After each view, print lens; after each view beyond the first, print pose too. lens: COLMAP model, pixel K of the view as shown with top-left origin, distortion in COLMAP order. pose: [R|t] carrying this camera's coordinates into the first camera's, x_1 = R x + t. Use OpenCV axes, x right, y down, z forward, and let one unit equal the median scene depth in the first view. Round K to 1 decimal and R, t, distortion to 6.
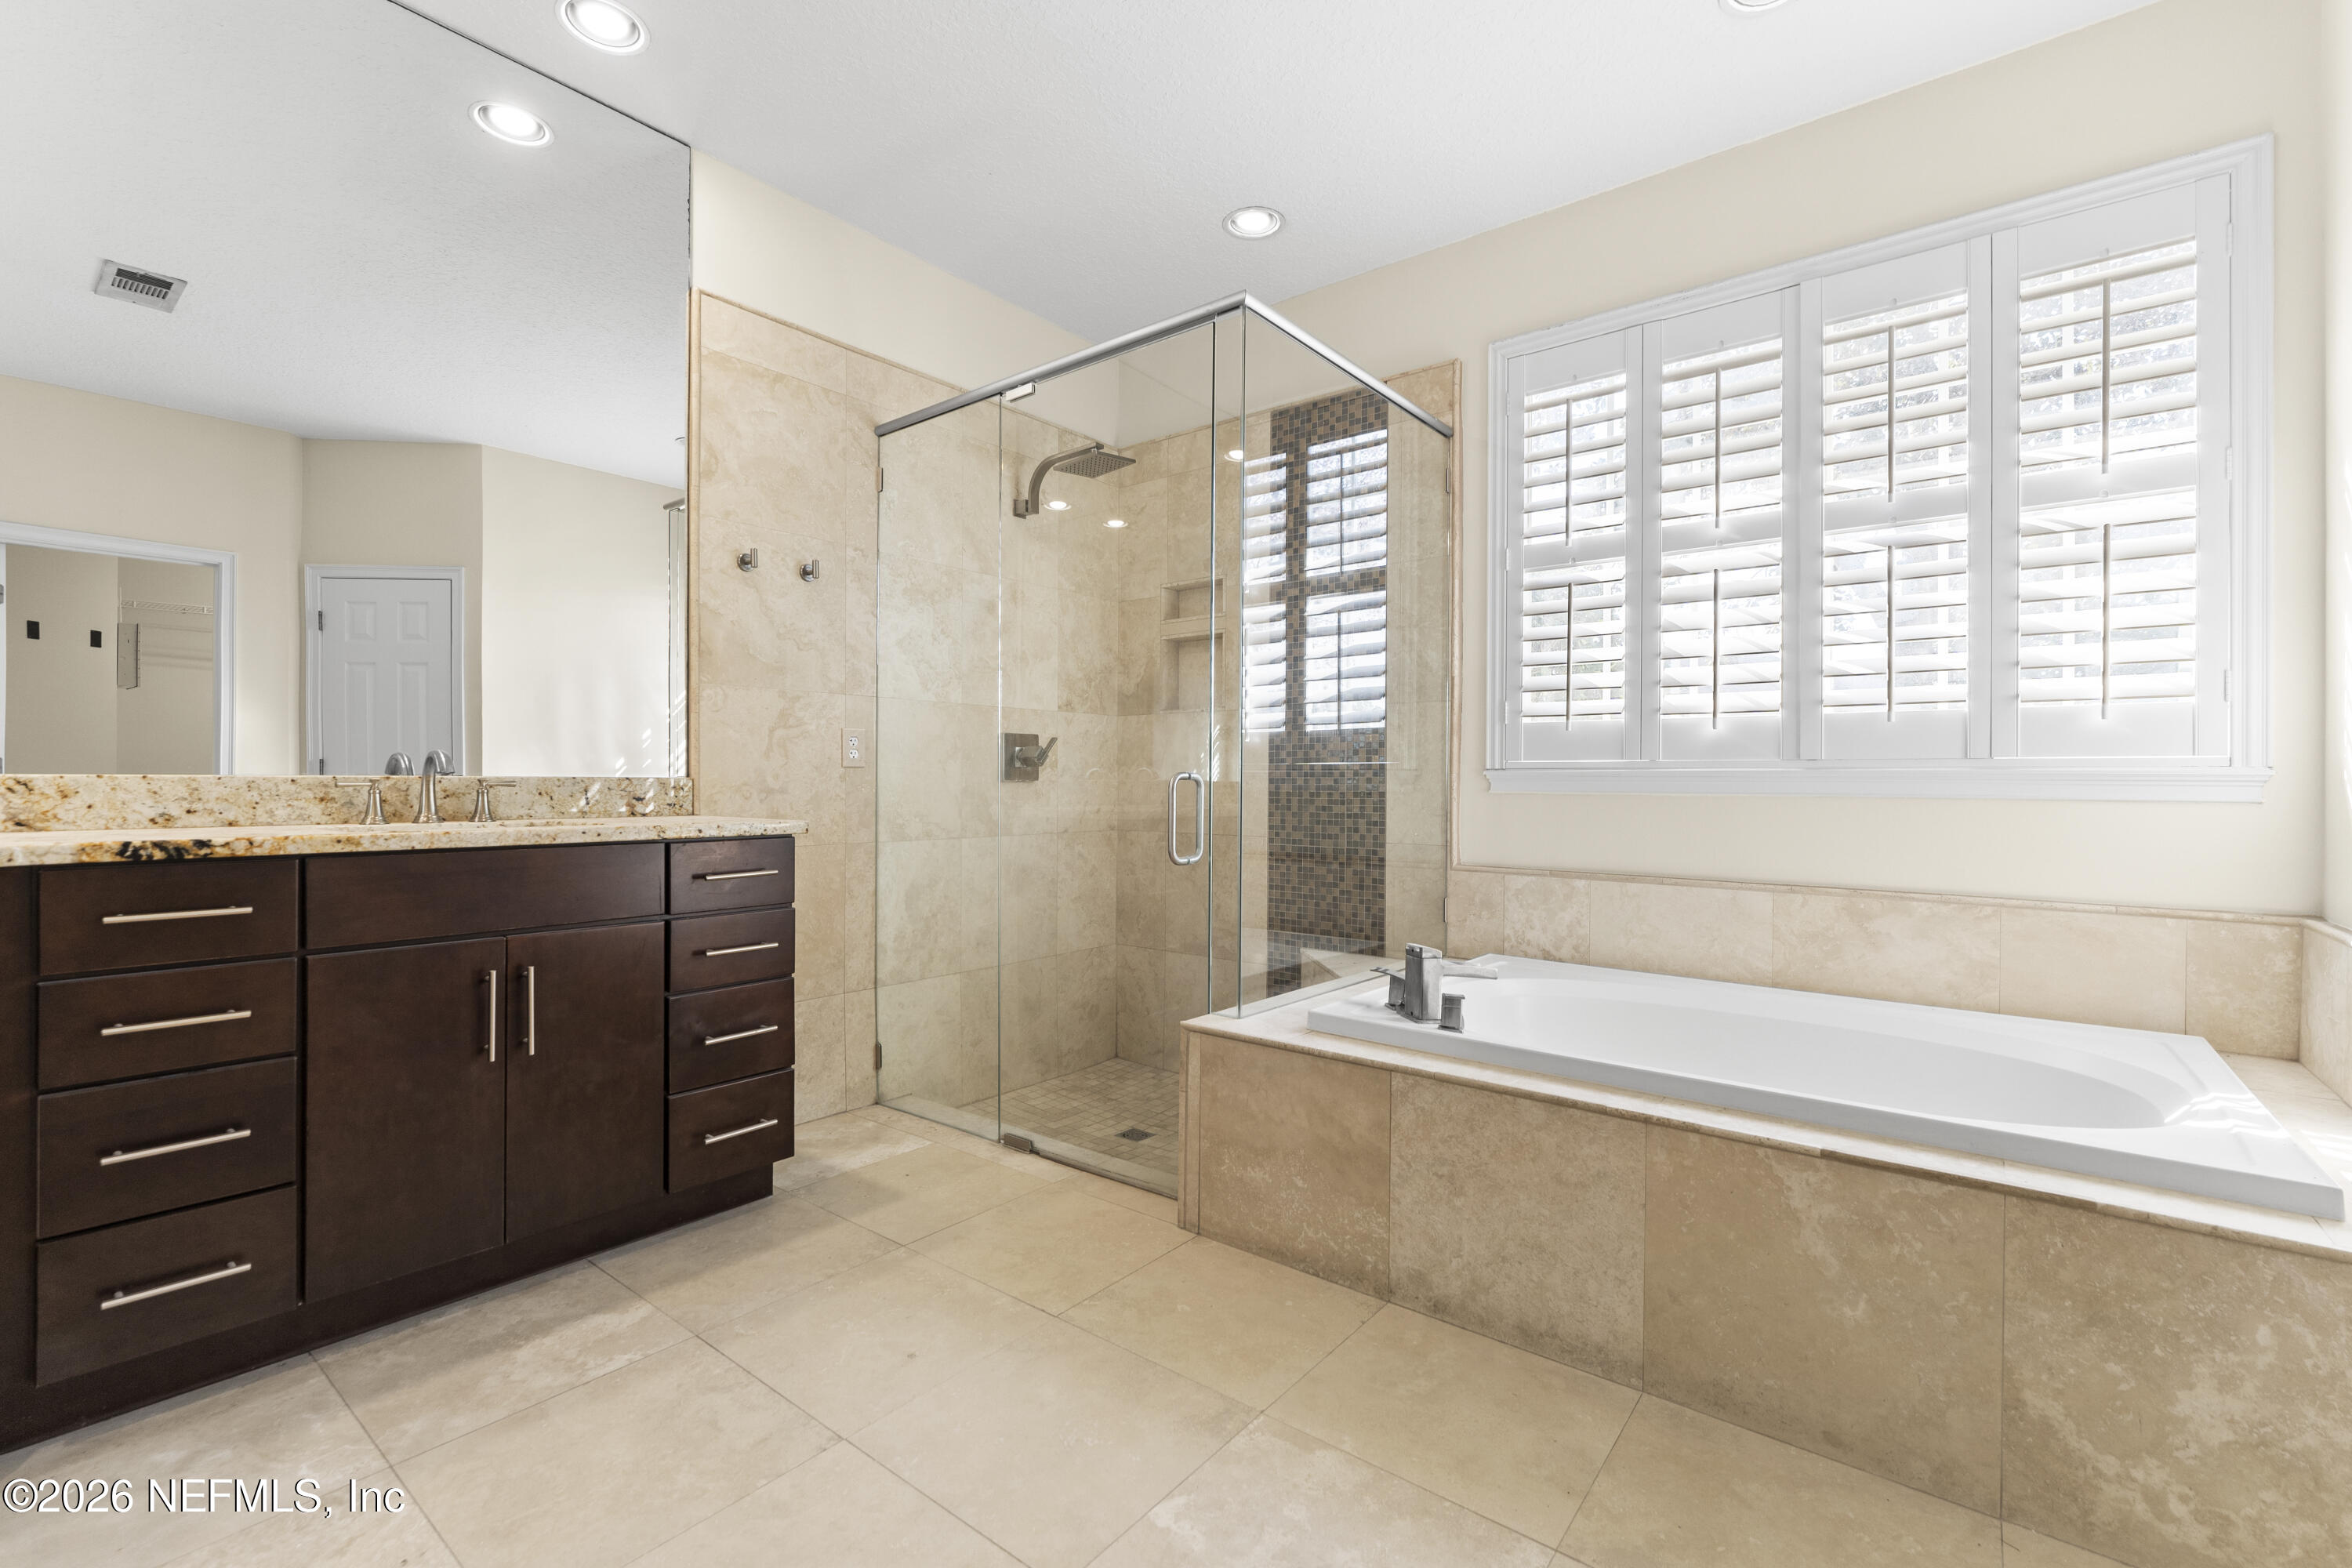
lens RADIAL K [[1009.1, 0, 1170.0], [0, 1009.1, 776.8], [0, 0, 1]] dist [-0.003728, -0.000335]
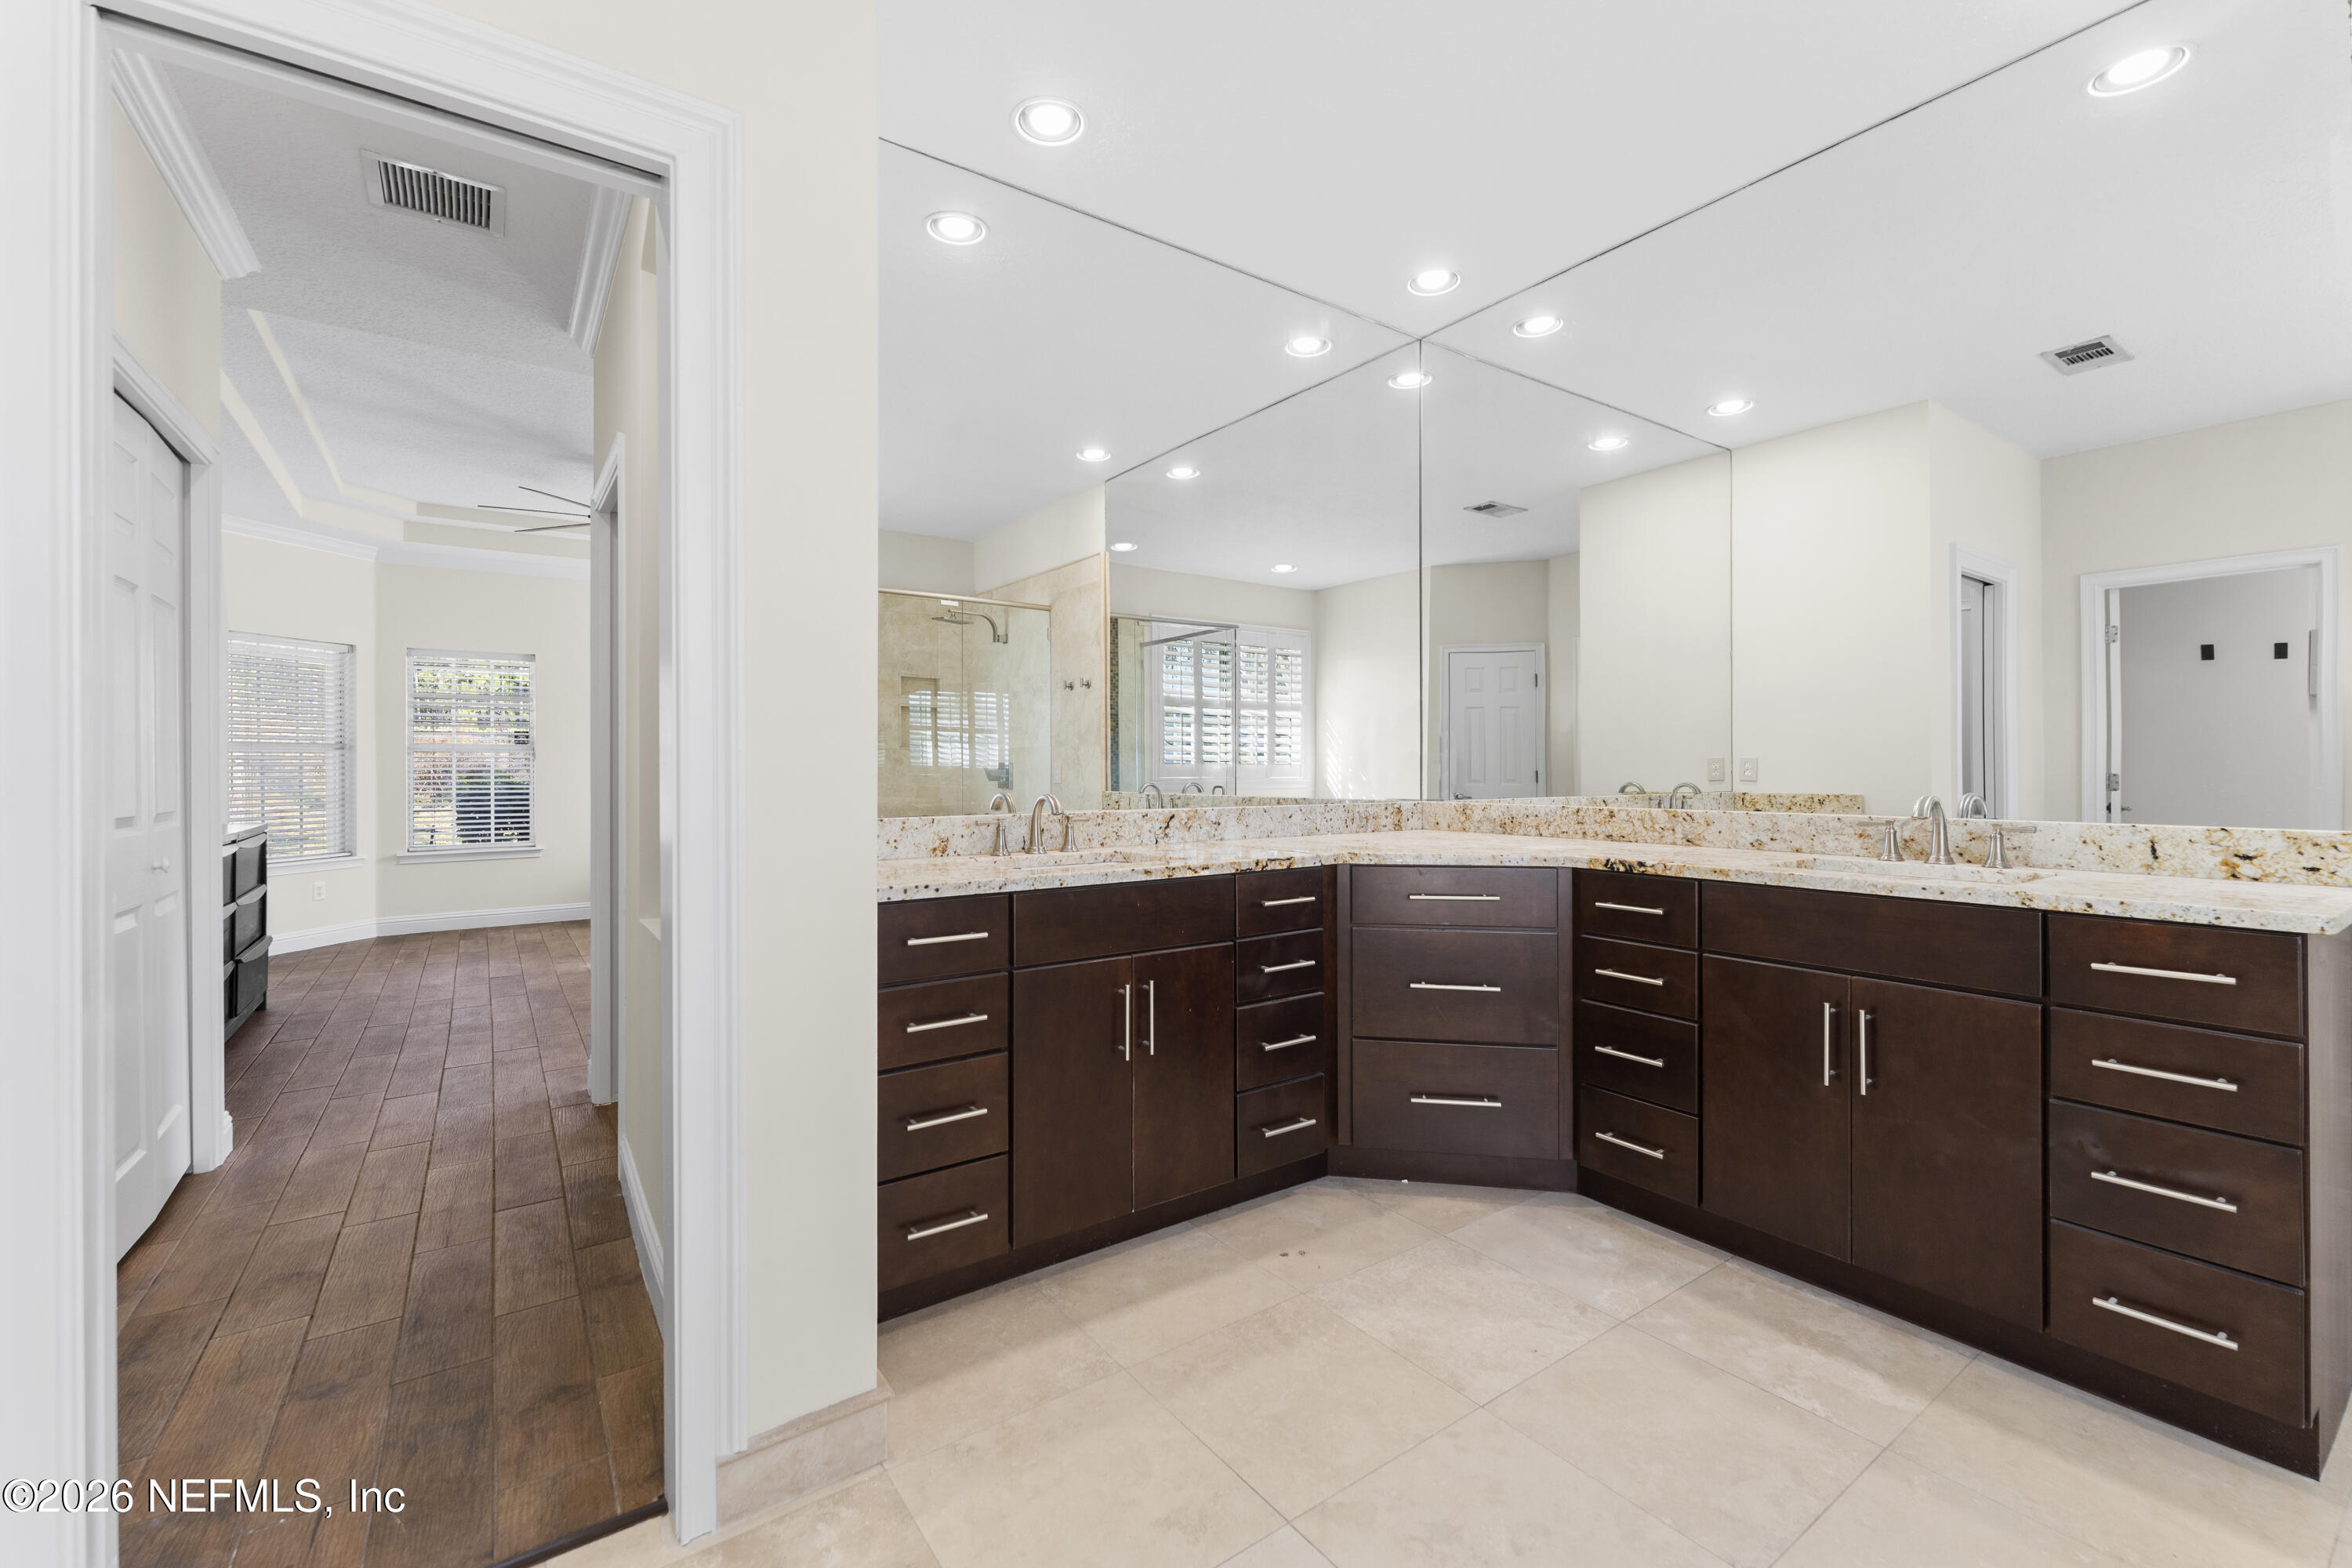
lens RADIAL K [[972.9, 0, 1168.9], [0, 972.9, 769.2], [0, 0, 1]] dist [0.001955, 0.000779]
pose [[-0.276261, -0.002241, -0.961080, 0.552769], [0.006268, 0.999972, -0.004134, -0.063833], [0.961062, -0.007166, -0.276239, 0.606321]]
